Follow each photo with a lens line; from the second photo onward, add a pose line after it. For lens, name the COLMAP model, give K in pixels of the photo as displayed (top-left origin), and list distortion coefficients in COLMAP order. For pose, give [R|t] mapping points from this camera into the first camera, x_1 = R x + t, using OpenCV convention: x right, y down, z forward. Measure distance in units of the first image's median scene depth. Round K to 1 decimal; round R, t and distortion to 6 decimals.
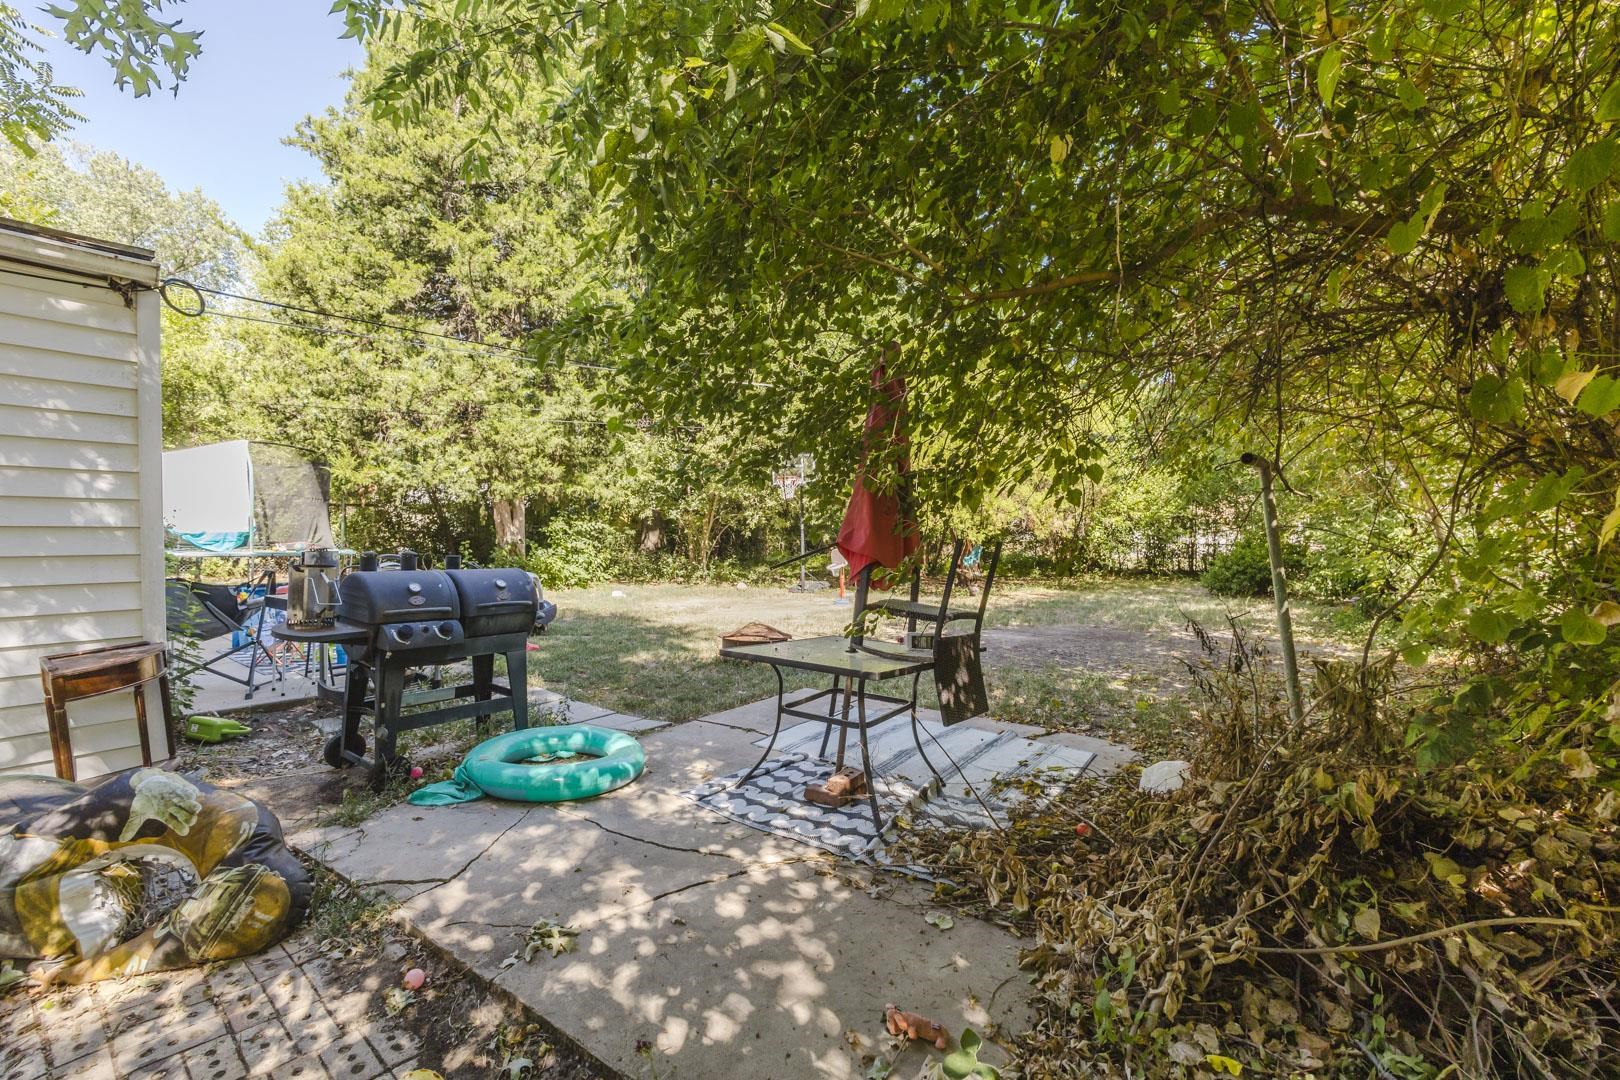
lens RADIAL K [[695.1, 0, 807.8], [0, 695.1, 539.3], [0, 0, 1]] dist [-0.000795, 0.000019]
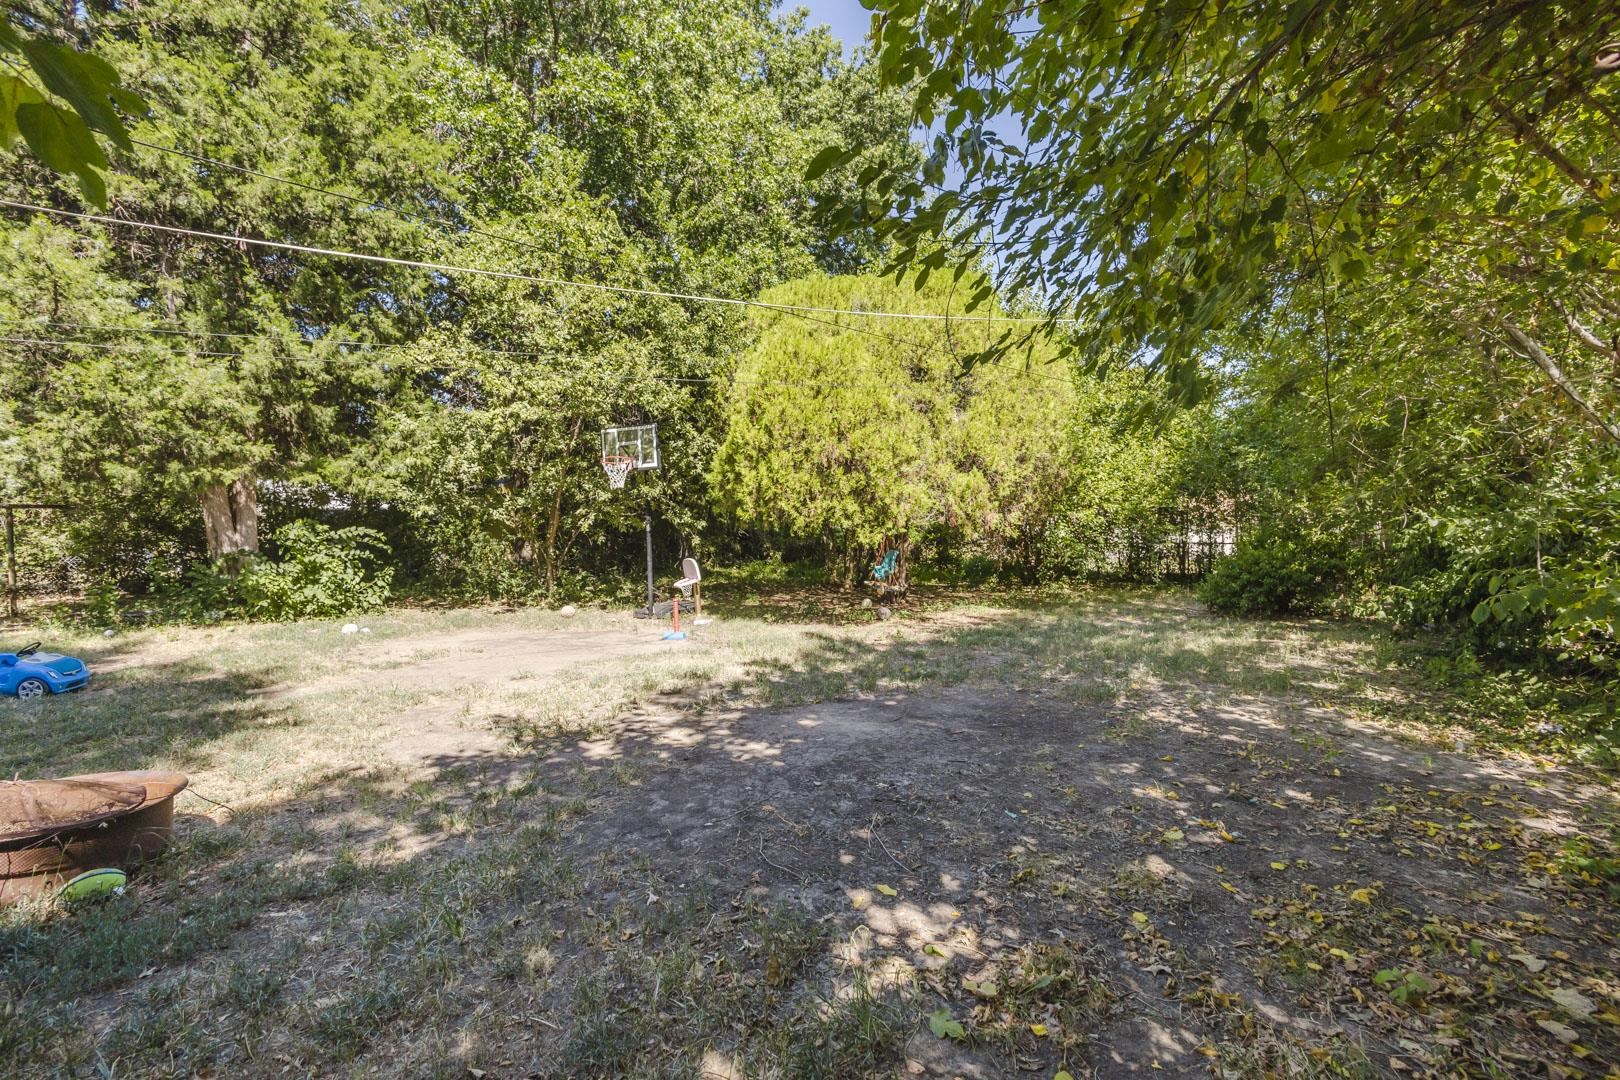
lens RADIAL K [[695.1, 0, 807.8], [0, 695.1, 539.3], [0, 0, 1]] dist [-0.000795, 0.000019]
pose [[0.999804, -0.015437, 0.012361, 0.106802], [0.015513, 0.999861, -0.006041, 0.000248], [-0.012266, 0.006231, 0.999905, 0.198923]]
